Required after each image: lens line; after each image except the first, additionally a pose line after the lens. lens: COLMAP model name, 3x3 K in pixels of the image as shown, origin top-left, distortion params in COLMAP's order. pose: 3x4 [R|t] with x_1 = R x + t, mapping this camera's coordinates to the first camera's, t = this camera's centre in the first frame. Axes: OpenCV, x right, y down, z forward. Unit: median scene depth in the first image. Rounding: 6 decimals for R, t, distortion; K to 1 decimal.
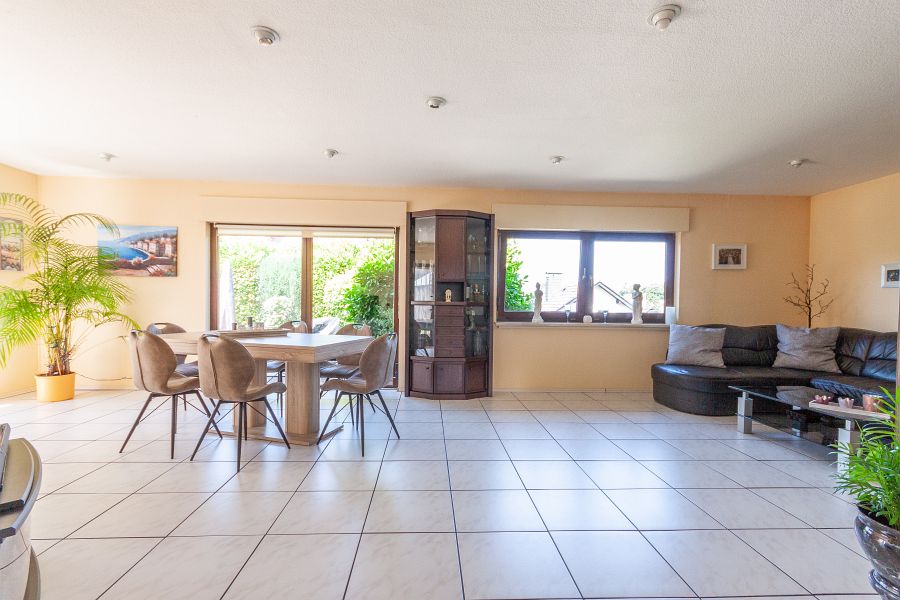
lens RADIAL K [[396.5, 0, 450.0], [0, 396.5, 300.0], [0, 0, 1]] dist [0.000278, 0.000072]
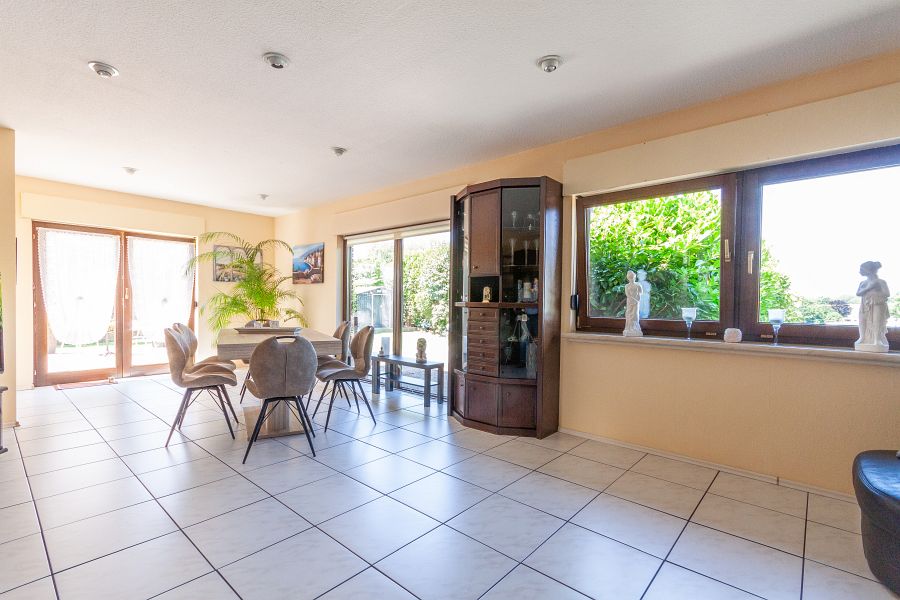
lens RADIAL K [[419.2, 0, 450.0], [0, 419.2, 300.0], [0, 0, 1]] dist [0.001064, 0.000220]
pose [[0.713643, -0.008703, -0.700456, 0.489450], [-0.000925, 0.999910, -0.013366, 0.009975], [0.700509, 0.010186, 0.713571, 0.352879]]
